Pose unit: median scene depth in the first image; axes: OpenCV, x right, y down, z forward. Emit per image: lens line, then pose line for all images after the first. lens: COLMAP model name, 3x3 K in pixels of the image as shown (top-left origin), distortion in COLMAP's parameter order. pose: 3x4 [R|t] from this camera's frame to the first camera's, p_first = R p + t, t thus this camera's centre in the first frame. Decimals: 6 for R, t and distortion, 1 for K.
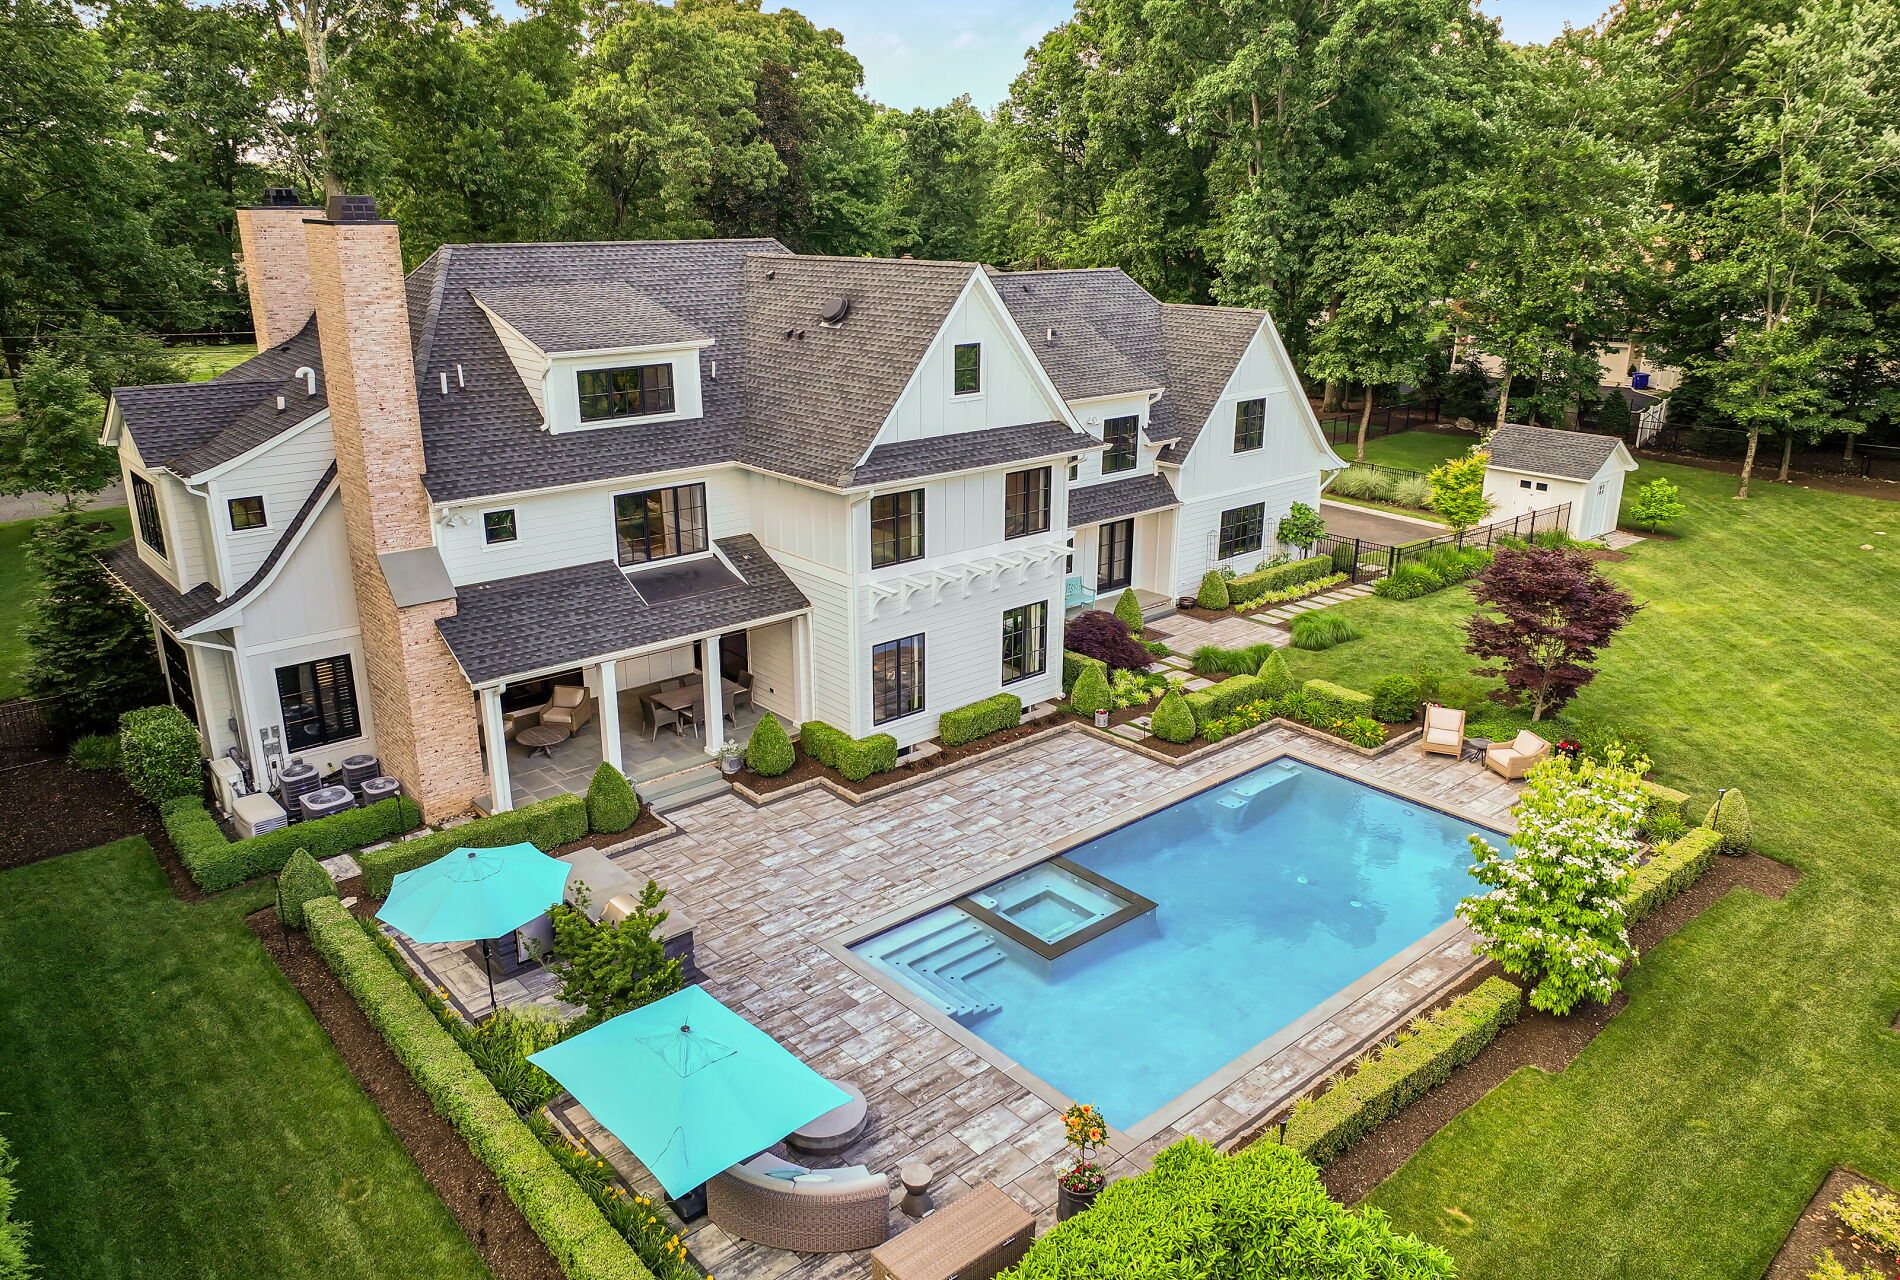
lens RADIAL K [[1329.0, 0, 944.7], [0, 1329.0, 622.6], [0, 0, 1]] dist [0.003778, 0.002462]
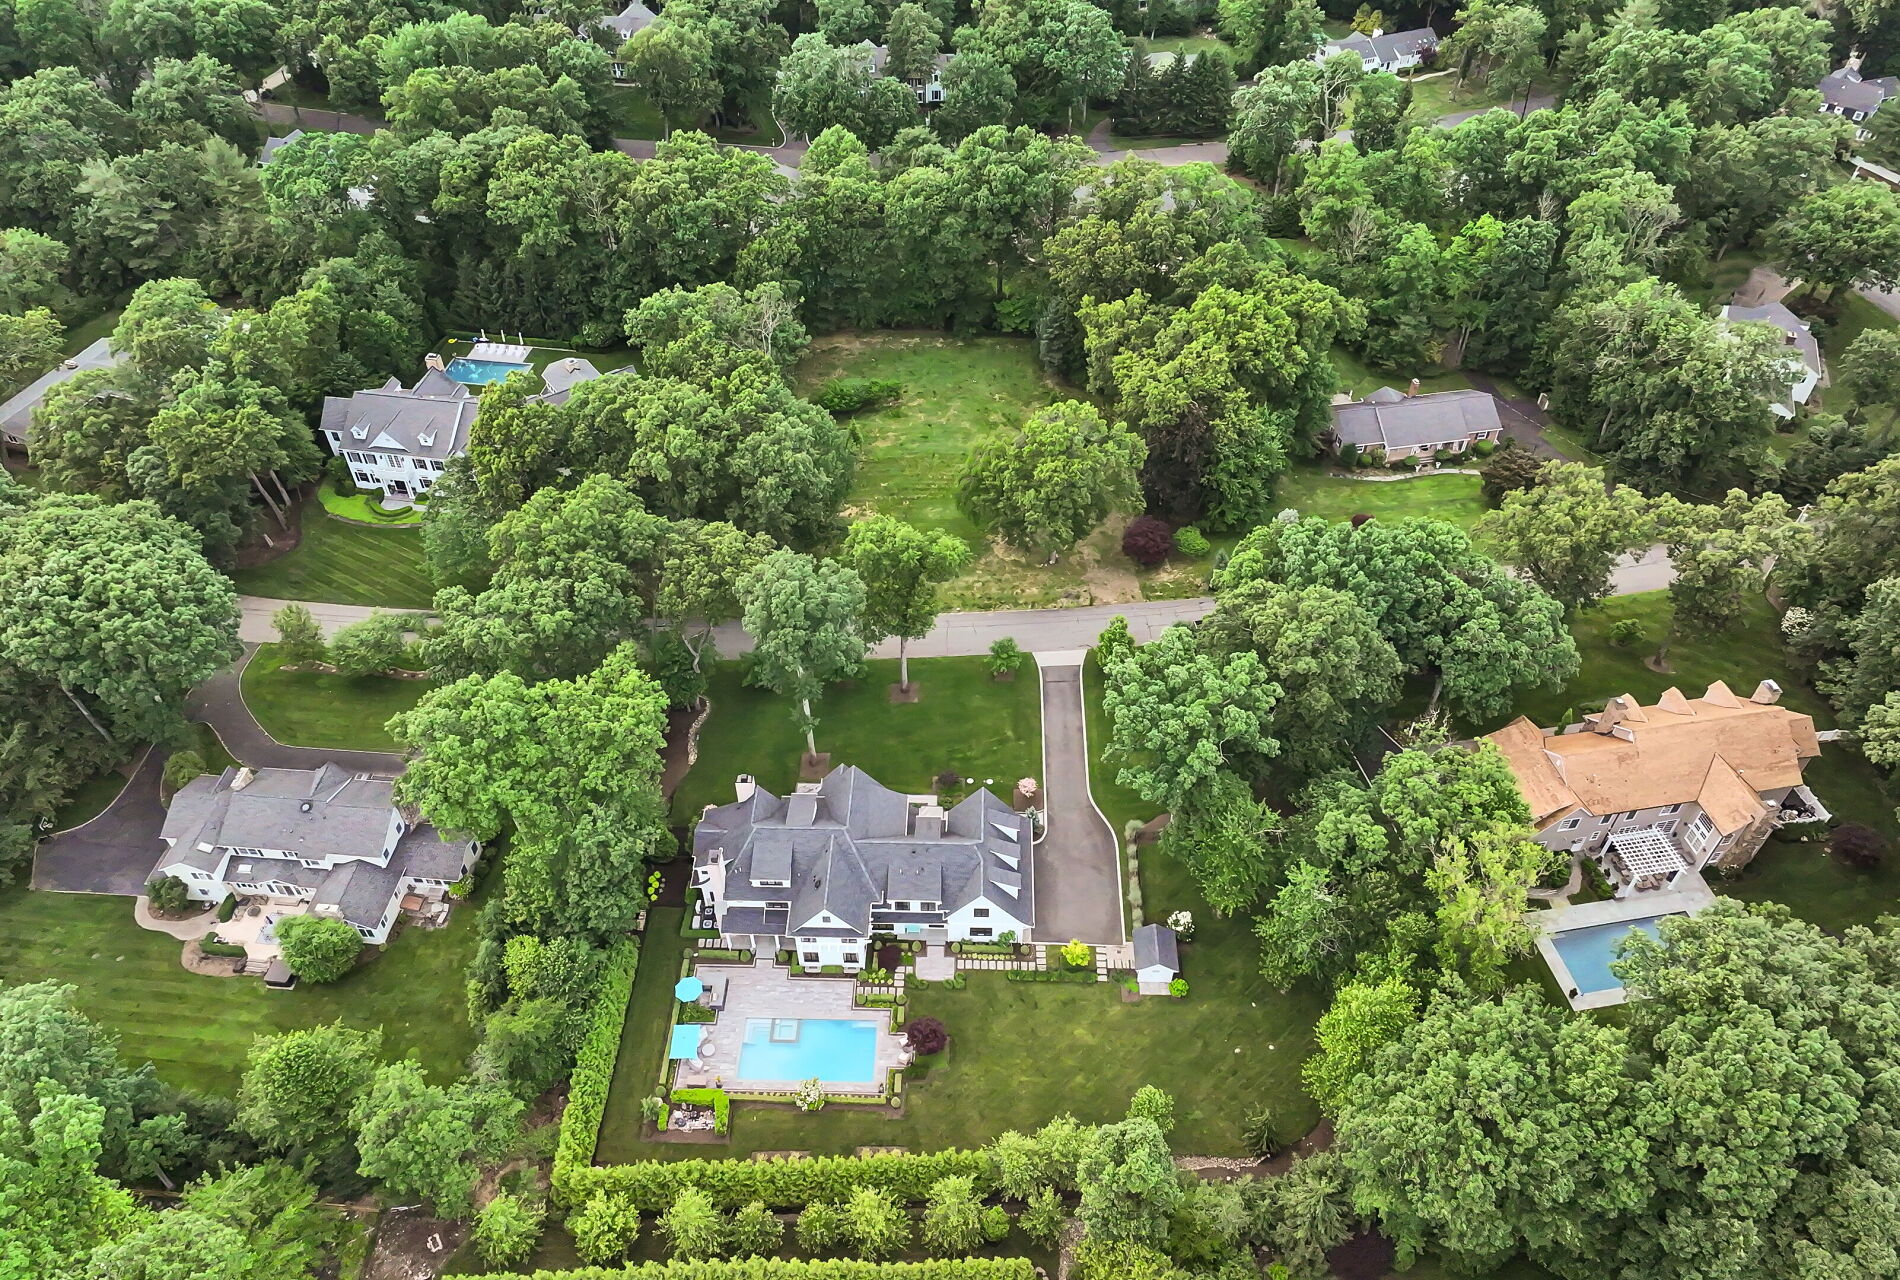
lens RADIAL K [[1325.9, 0, 953.3], [0, 1325.9, 632.7], [0, 0, 1]] dist [-0.004464, 0.014699]
pose [[0.735536, 0.472433, -0.485586, 1.929287], [-0.198136, 0.835416, 0.512662, -3.188872], [0.647865, -0.280870, 0.708084, -1.504282]]
